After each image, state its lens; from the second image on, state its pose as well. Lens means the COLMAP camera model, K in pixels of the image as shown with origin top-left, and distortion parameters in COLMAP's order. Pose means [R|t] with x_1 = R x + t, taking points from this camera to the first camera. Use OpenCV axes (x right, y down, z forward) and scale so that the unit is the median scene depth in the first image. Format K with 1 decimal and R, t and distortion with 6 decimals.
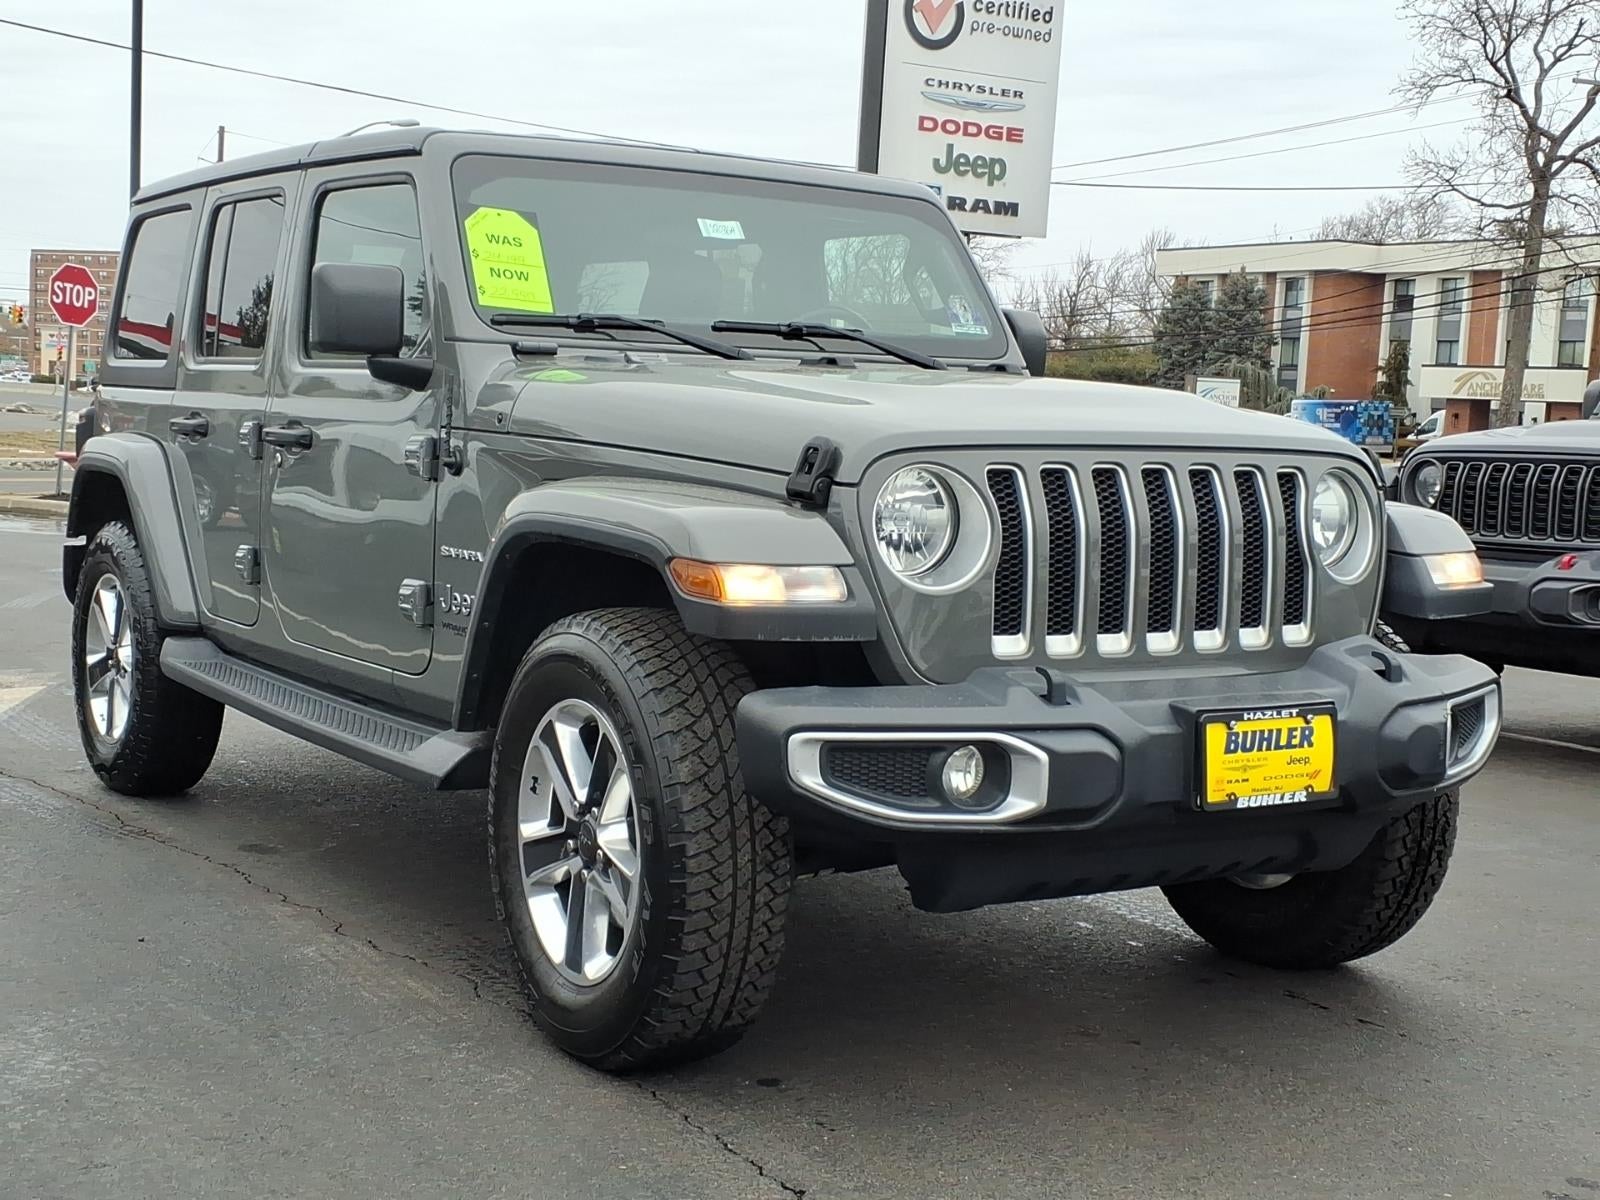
lens RADIAL K [[2077.7, 0, 799.2], [0, 2077.7, 492.4], [0, 0, 1]] dist [0.132905, 0.016082]
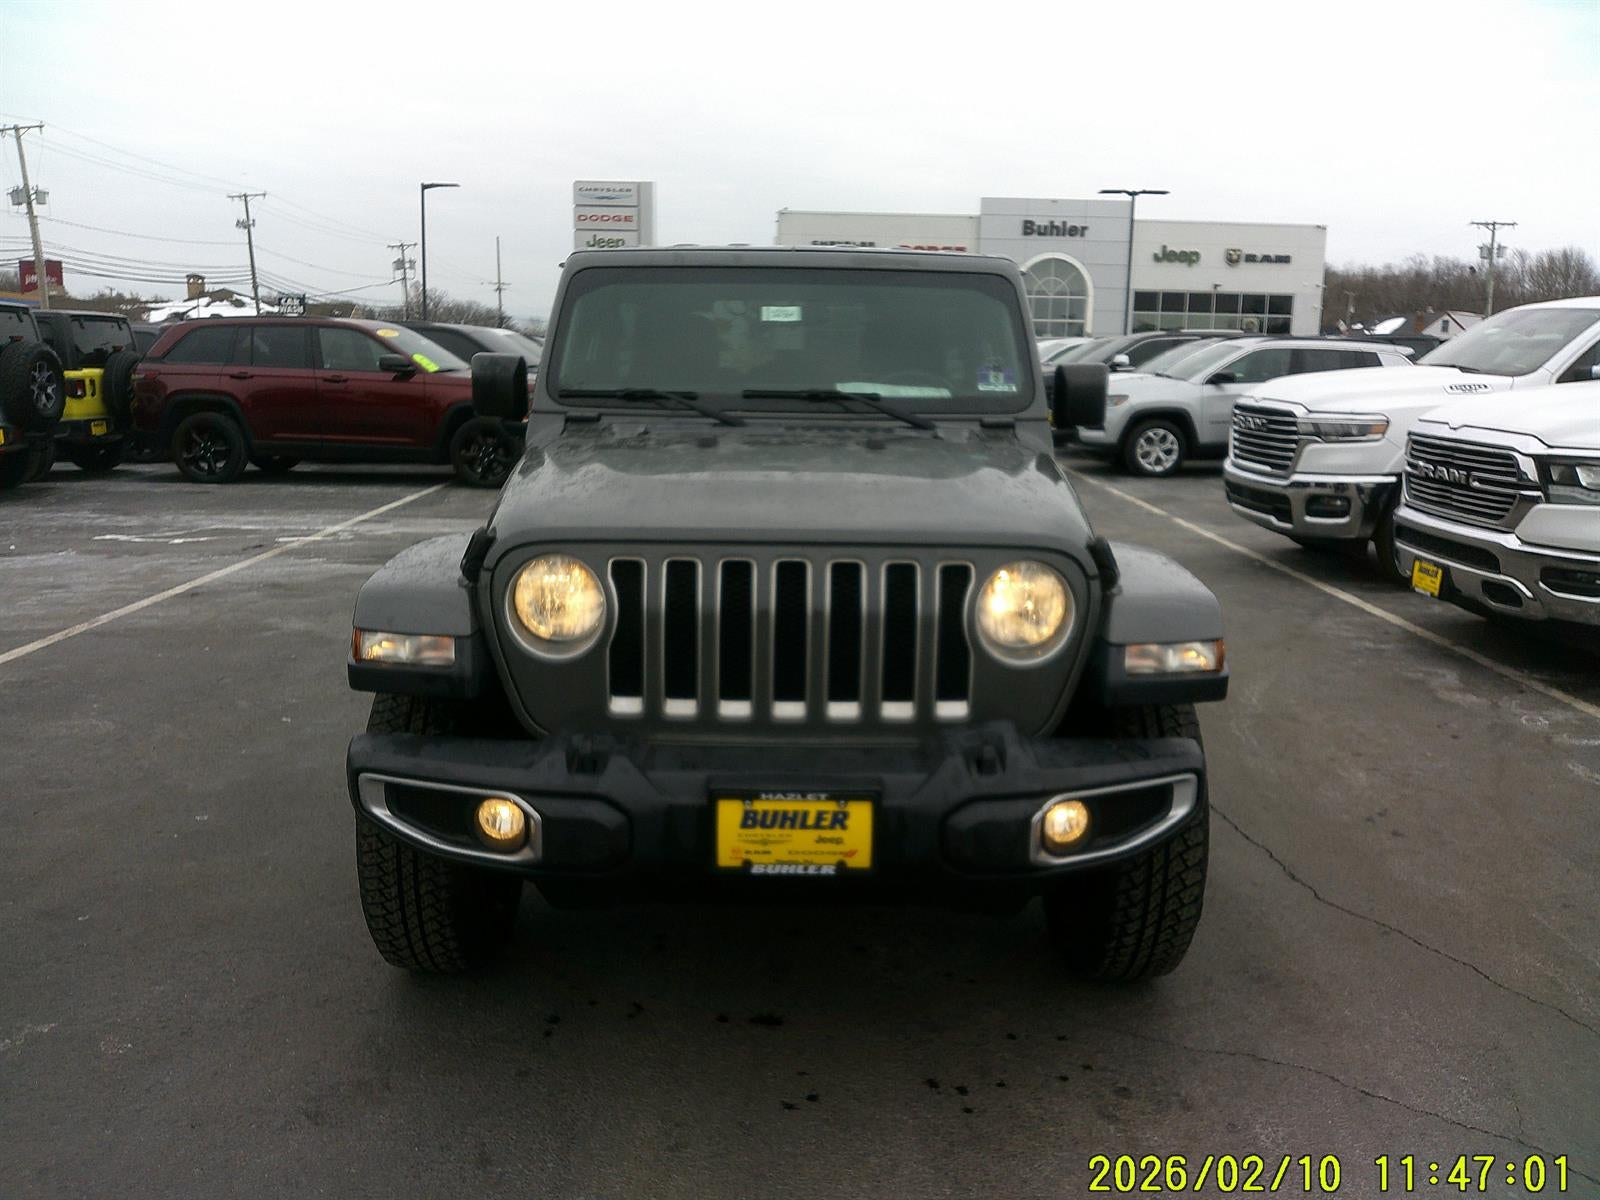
lens RADIAL K [[1336.3, 0, 800.4], [0, 1336.3, 554.9], [0, 0, 1]] dist [0.155005, -0.389072]
pose [[0.846529, 0.073954, -0.527180, 0.594425], [-0.012298, 0.992756, 0.119518, -0.108585], [0.532200, -0.094692, 0.841306, 0.407715]]
